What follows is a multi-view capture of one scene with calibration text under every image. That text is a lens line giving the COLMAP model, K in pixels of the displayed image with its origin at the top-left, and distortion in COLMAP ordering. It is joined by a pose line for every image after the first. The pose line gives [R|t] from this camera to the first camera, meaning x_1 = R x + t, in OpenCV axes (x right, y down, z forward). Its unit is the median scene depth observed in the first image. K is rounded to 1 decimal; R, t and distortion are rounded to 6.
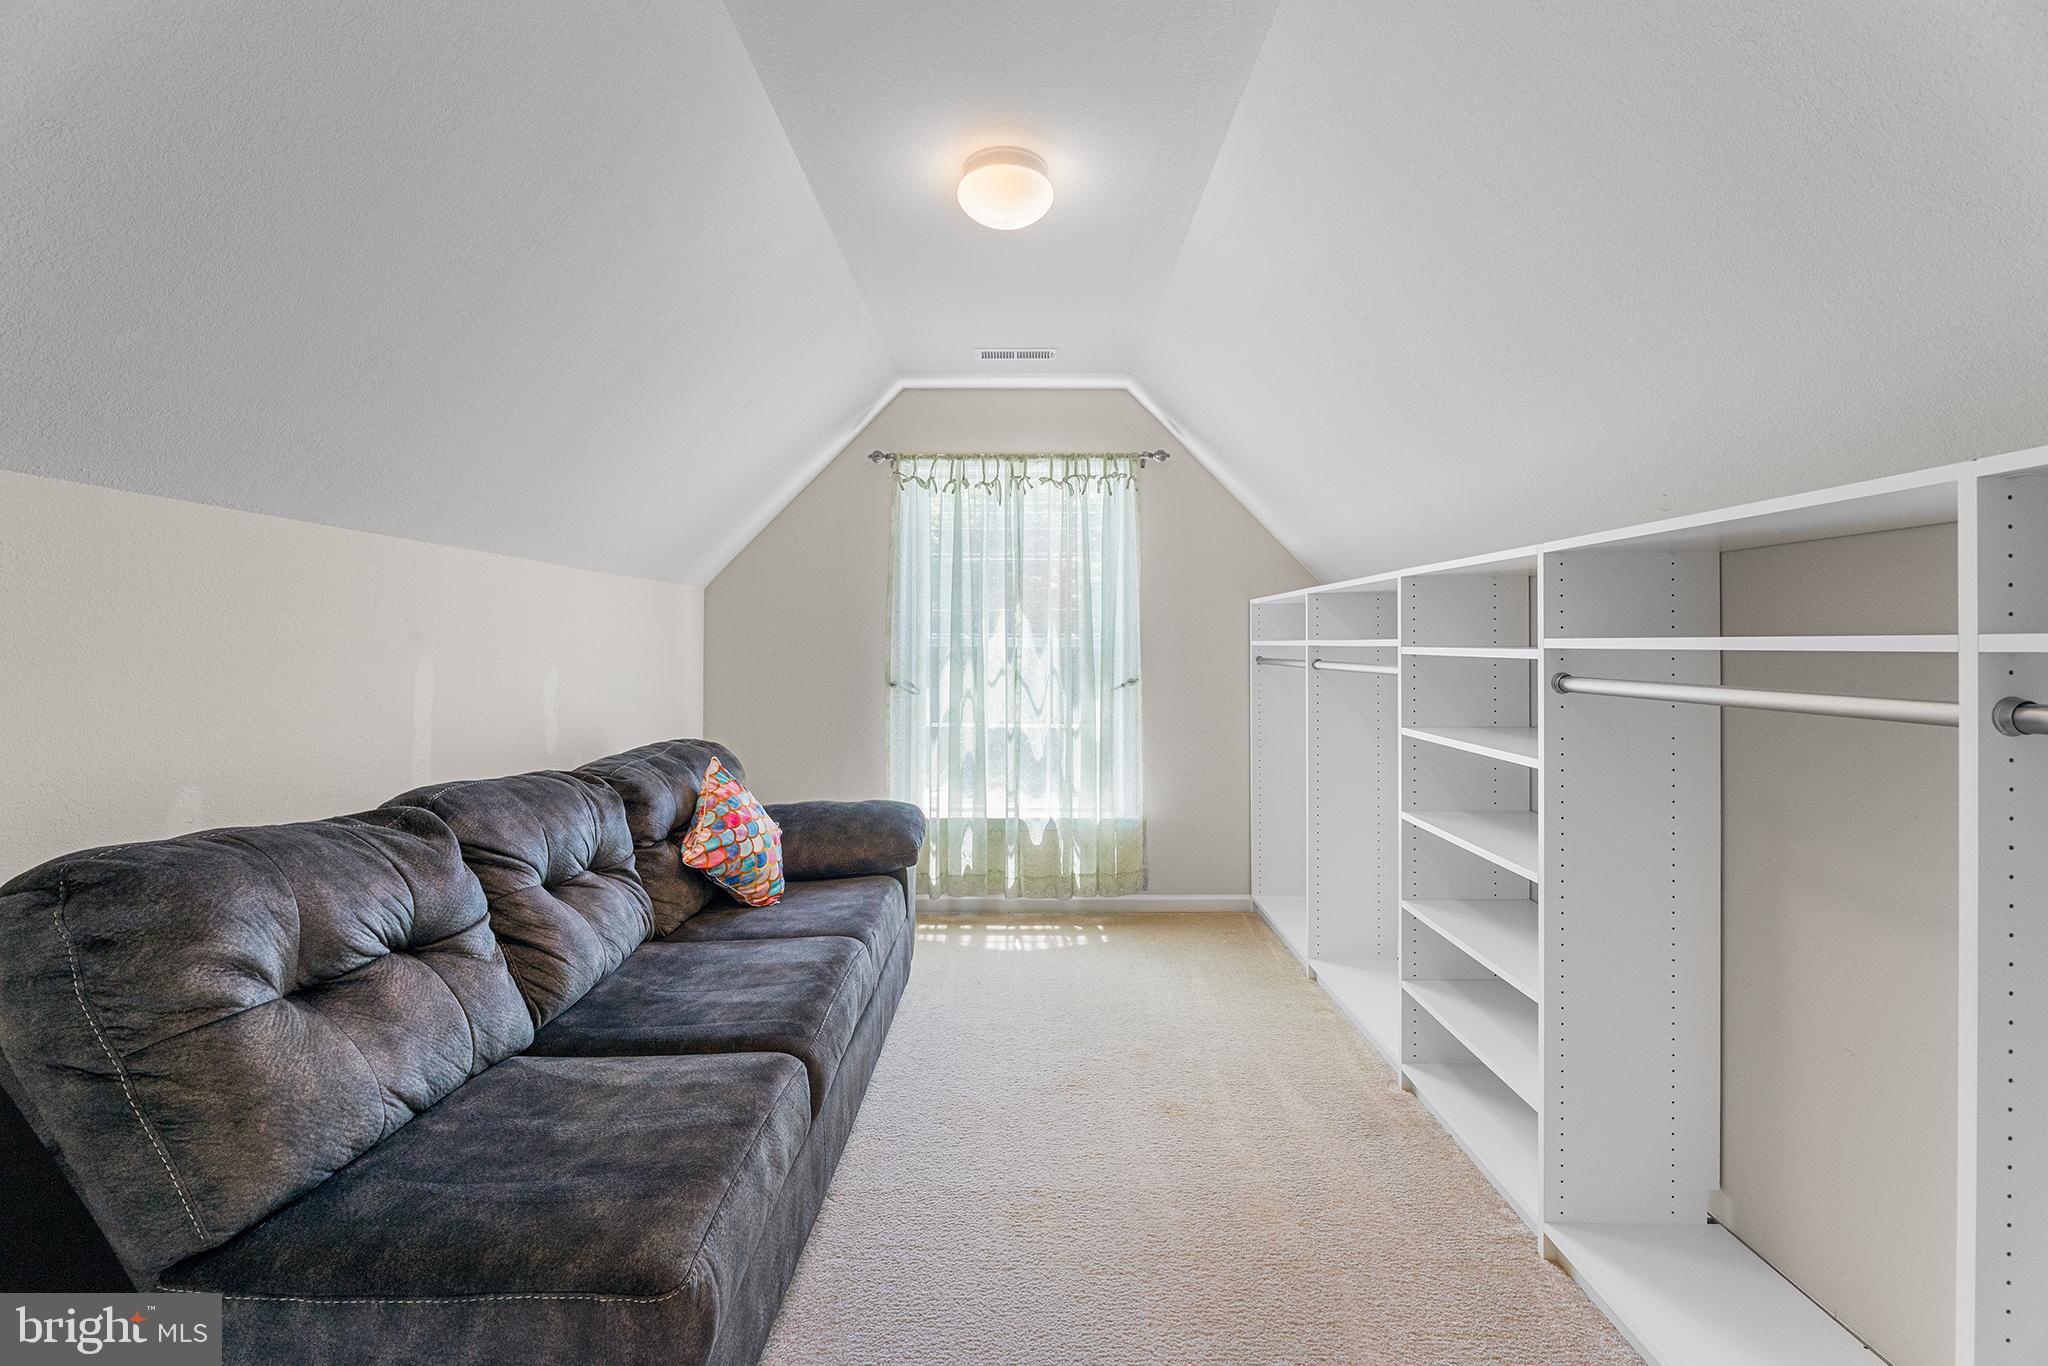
lens RADIAL K [[818.4, 0, 1050.0], [0, 818.4, 655.0], [0, 0, 1]] dist [-0.000463, -0.000051]
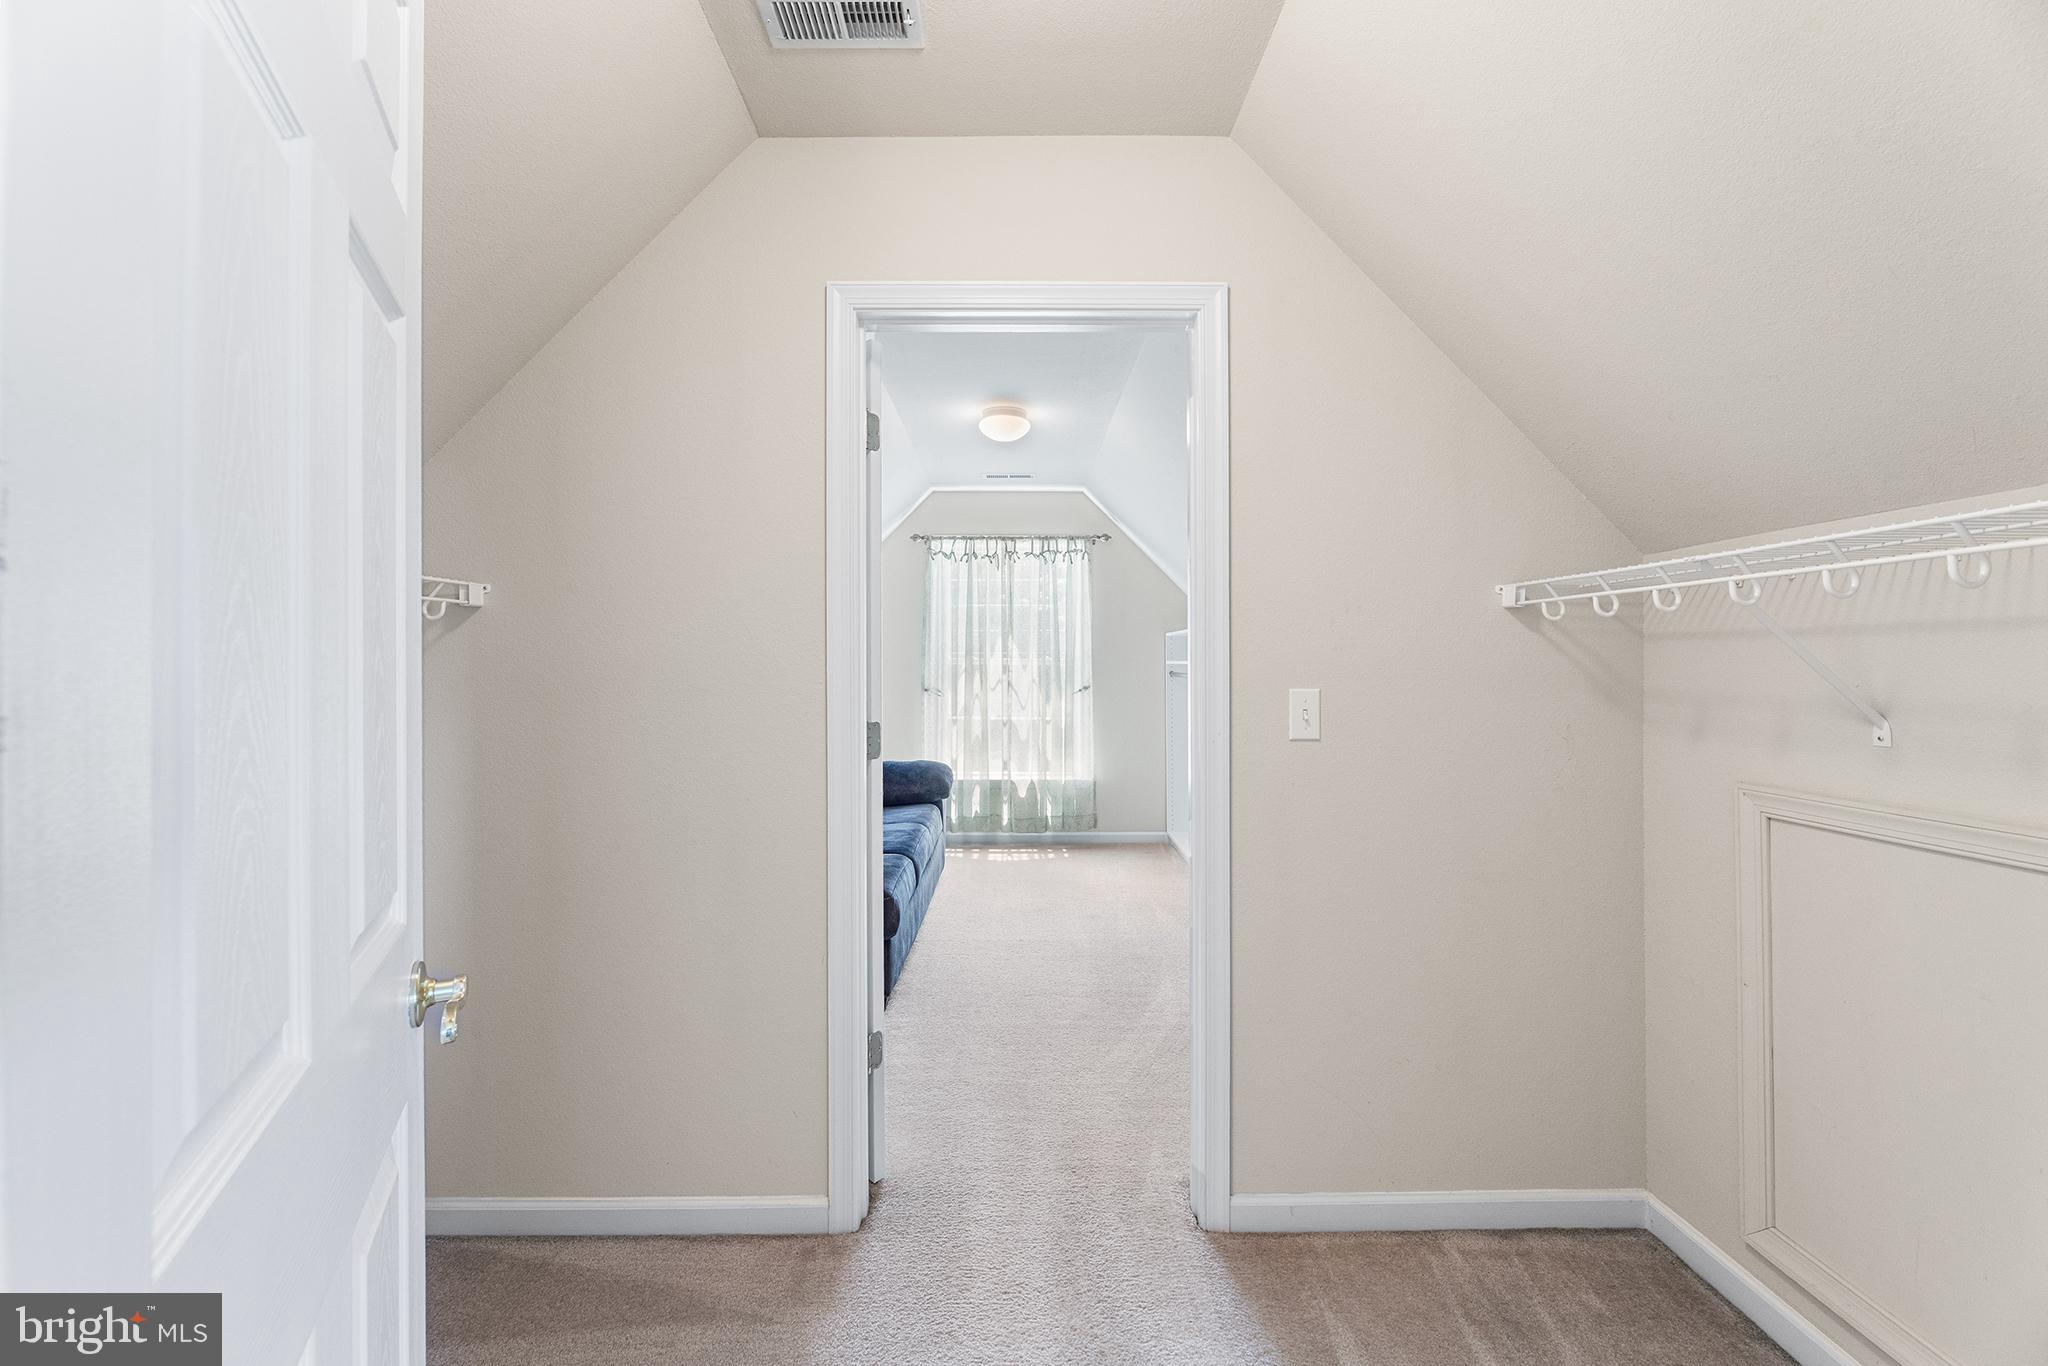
lens RADIAL K [[818.4, 0, 1021.8], [0, 818.4, 670.2], [0, 0, 1]] dist [-0.000463, -0.000051]
pose [[0.999766, 0.000589, -0.021635, 0.014949], [-0.000563, 0.999999, 0.001206, -0.001799], [0.021636, -0.001193, 0.999765, -0.500381]]
